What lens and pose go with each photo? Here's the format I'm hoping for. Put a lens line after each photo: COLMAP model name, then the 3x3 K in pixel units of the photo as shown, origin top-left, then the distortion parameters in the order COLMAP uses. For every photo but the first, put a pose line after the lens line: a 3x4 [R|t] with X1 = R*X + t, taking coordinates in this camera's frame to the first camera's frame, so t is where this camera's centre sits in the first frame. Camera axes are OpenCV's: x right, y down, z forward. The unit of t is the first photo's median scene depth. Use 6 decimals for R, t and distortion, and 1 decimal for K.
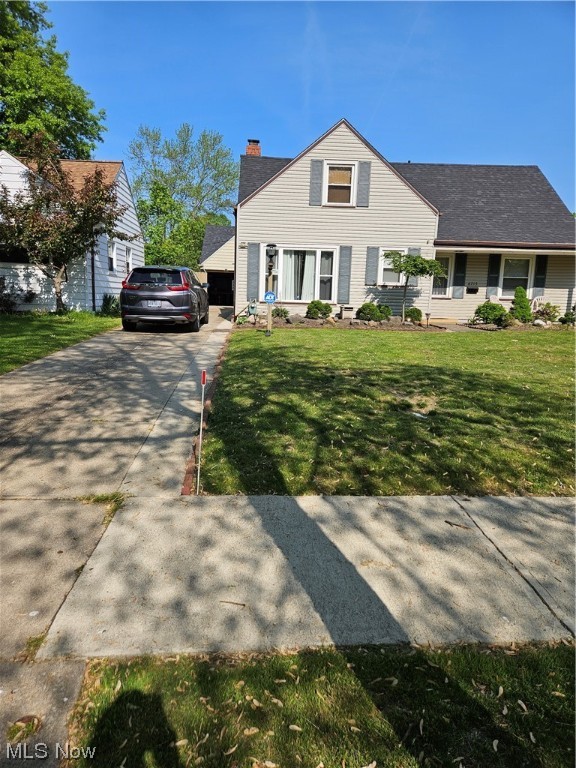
lens RADIAL K [[504.2, 0, 285.1], [0, 504.2, 371.4], [0, 0, 1]] dist [0.075204, -0.062999]
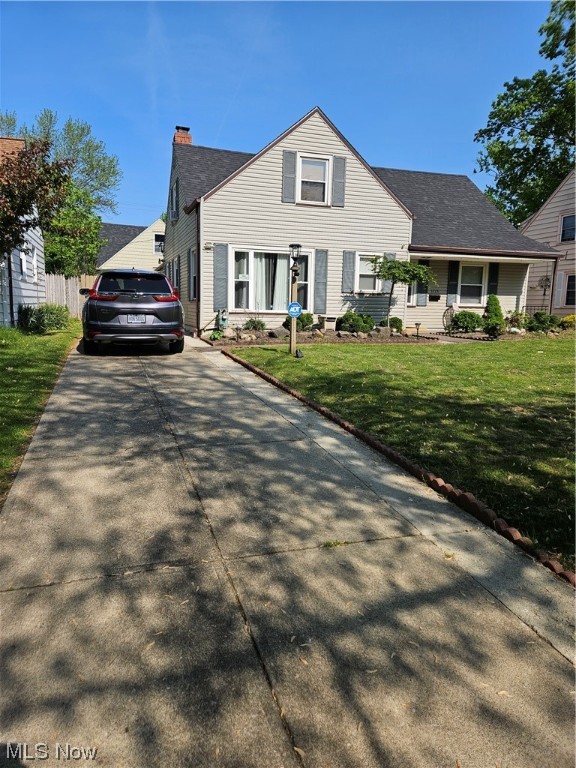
lens RADIAL K [[504.2, 0, 285.1], [0, 504.2, 371.4], [0, 0, 1]] dist [0.075204, -0.062999]
pose [[0.965558, -0.043144, 0.256587, -0.182207], [0.045656, 0.998950, -0.003835, -0.030908], [-0.256152, 0.015418, 0.966514, 0.152136]]
